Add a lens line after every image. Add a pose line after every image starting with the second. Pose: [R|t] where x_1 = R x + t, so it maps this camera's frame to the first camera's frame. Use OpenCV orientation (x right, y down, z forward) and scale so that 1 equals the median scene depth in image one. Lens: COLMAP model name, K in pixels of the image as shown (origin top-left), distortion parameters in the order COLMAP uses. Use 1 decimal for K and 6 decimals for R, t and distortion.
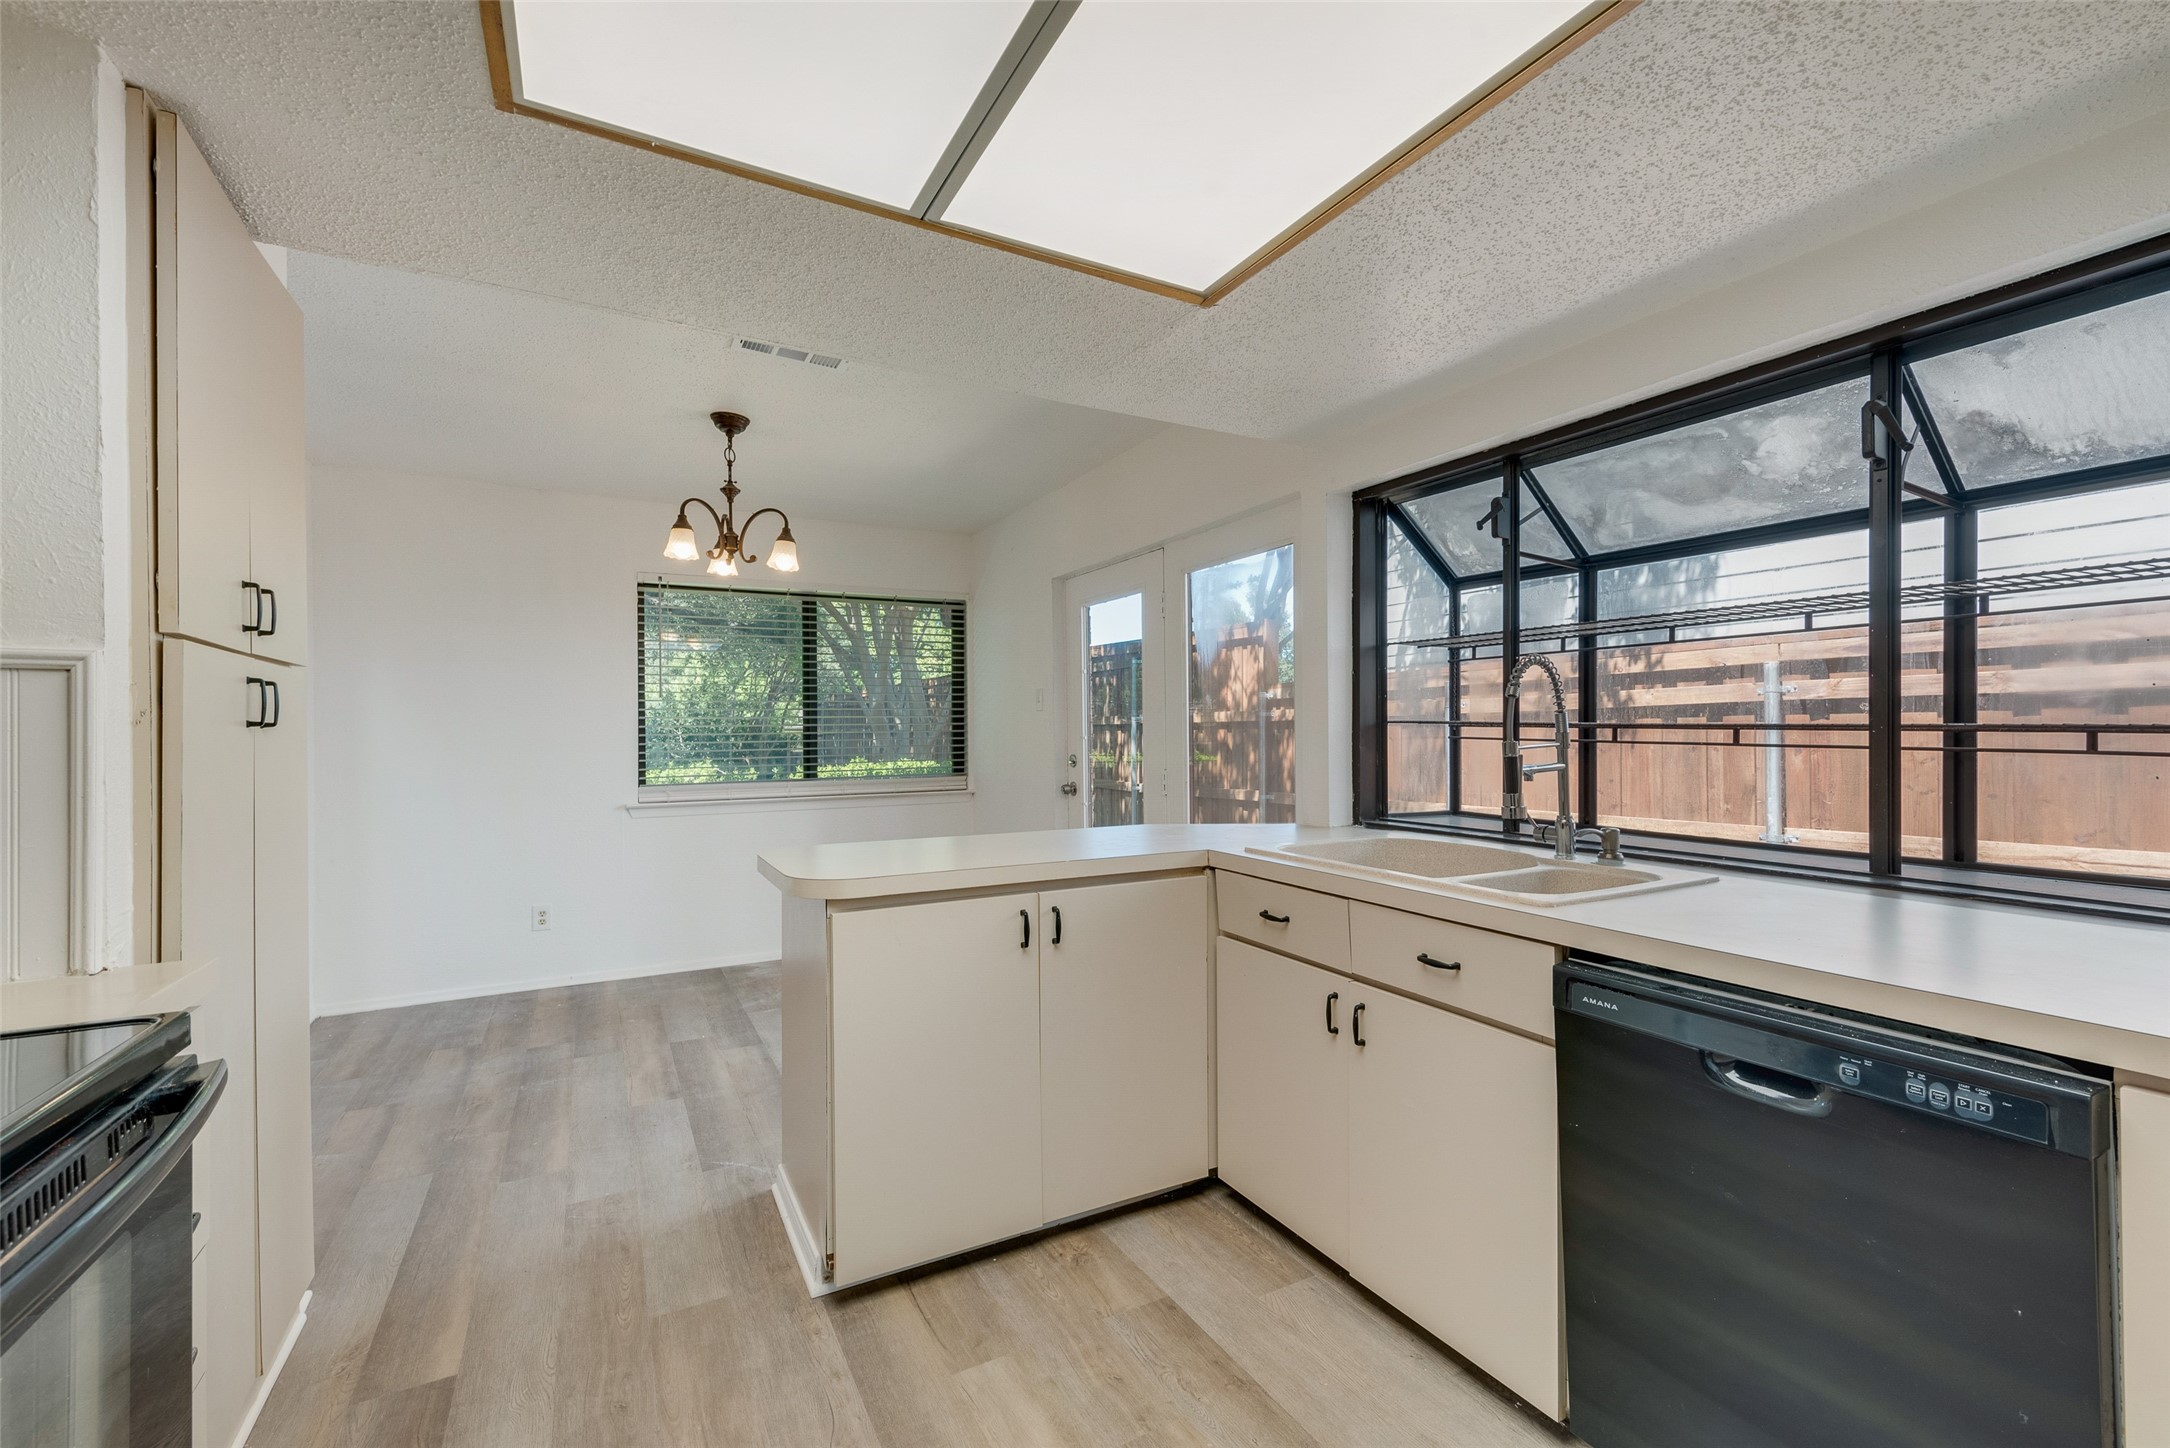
lens RADIAL K [[897.9, 0, 1081.9], [0, 897.9, 728.8], [0, 0, 1]] dist [0.001850, -0.000186]
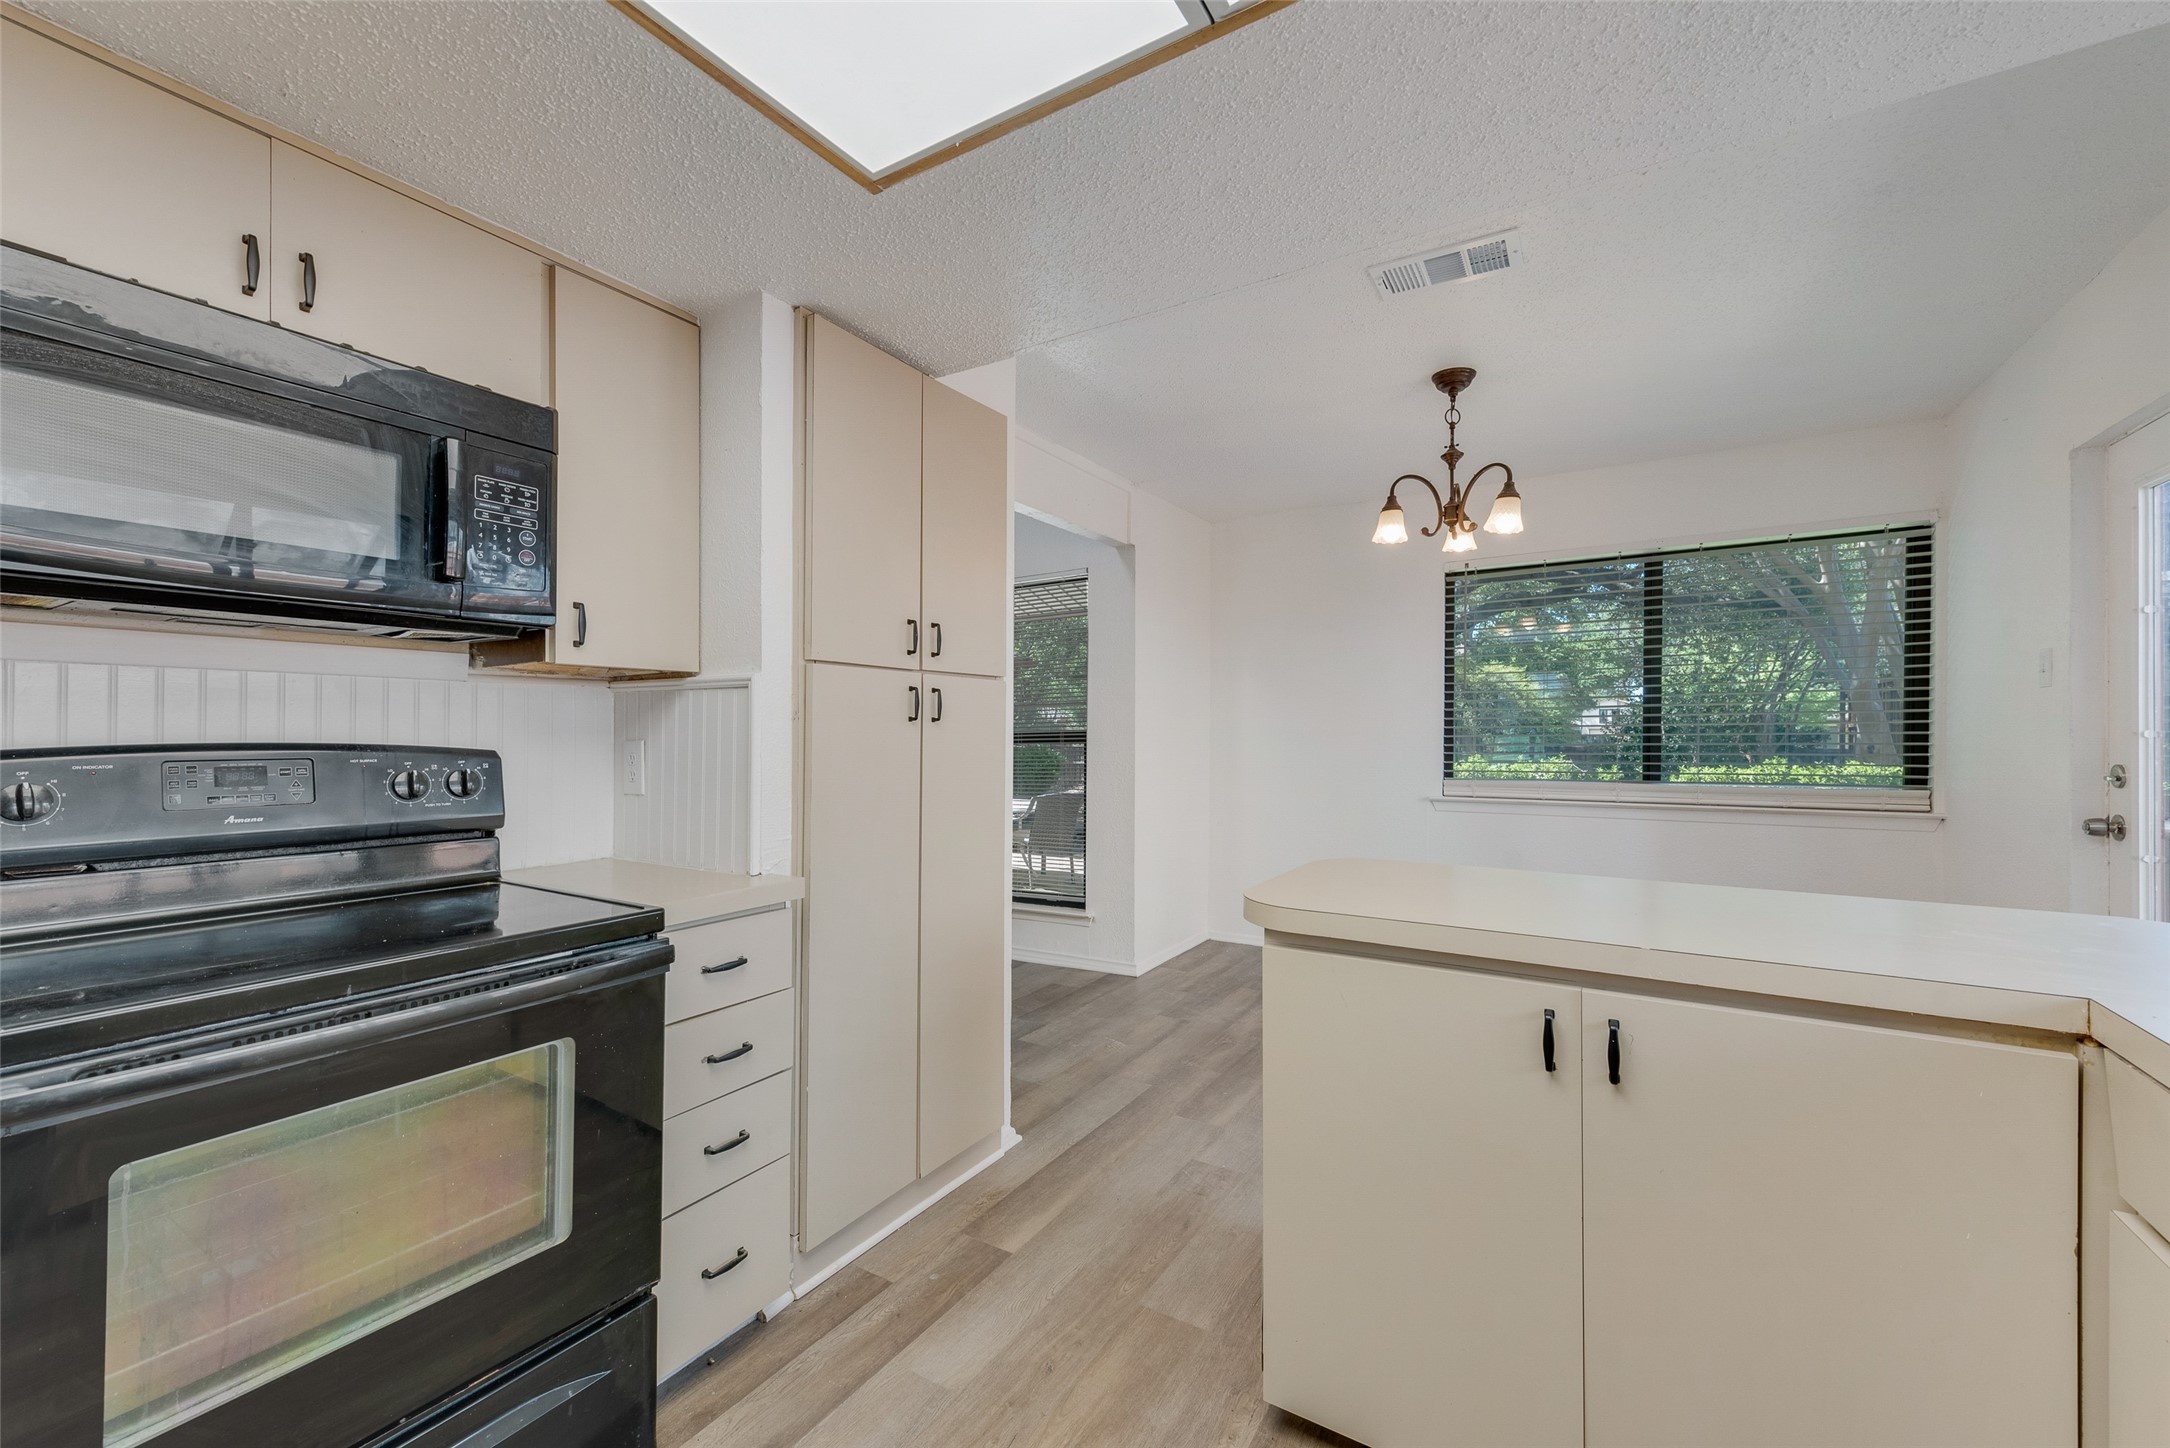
lens RADIAL K [[853.2, 0, 1088.5], [0, 853.2, 731.5], [0, 0, 1]] dist [0.011277, -0.000376]
pose [[0.496150, 0.007571, -0.868204, 0.264387], [0.004321, 0.999928, 0.011189, -0.000154], [0.868226, -0.009303, 0.496081, 0.385935]]
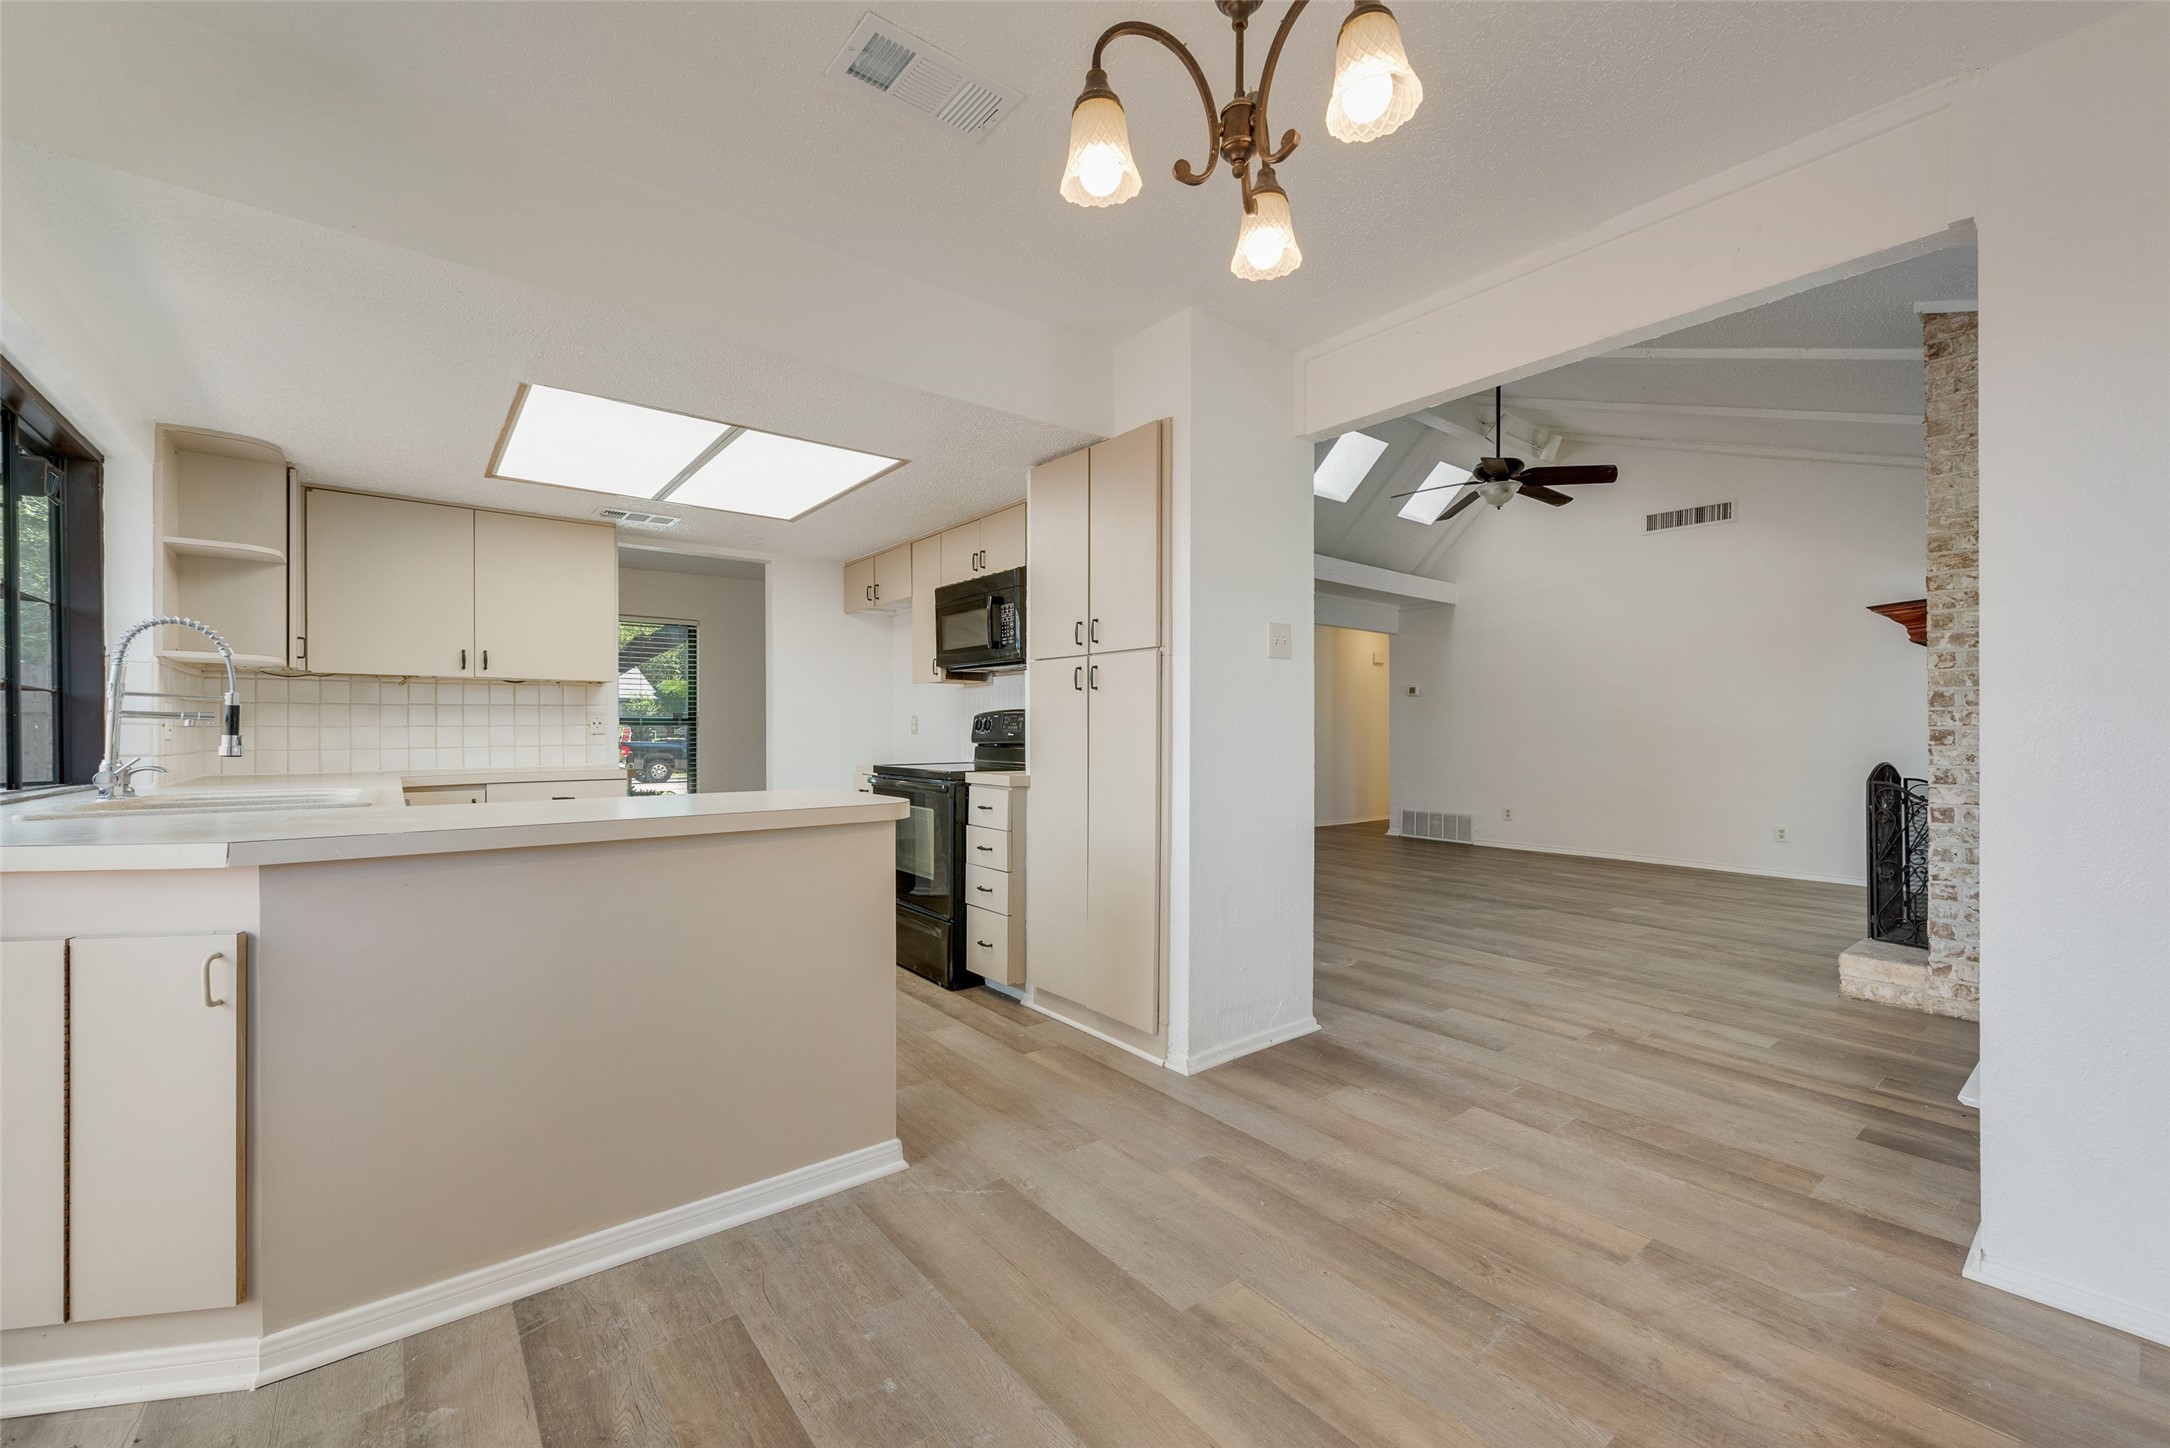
lens RADIAL K [[865.5, 0, 1083.4], [0, 865.5, 728.5], [0, 0, 1]] dist [0.003666, -0.000322]
pose [[-0.984838, 0.005443, -0.173393, -0.386224], [0.006876, 0.999947, -0.007665, 0.067792], [0.173342, -0.008741, -0.984823, 2.004276]]
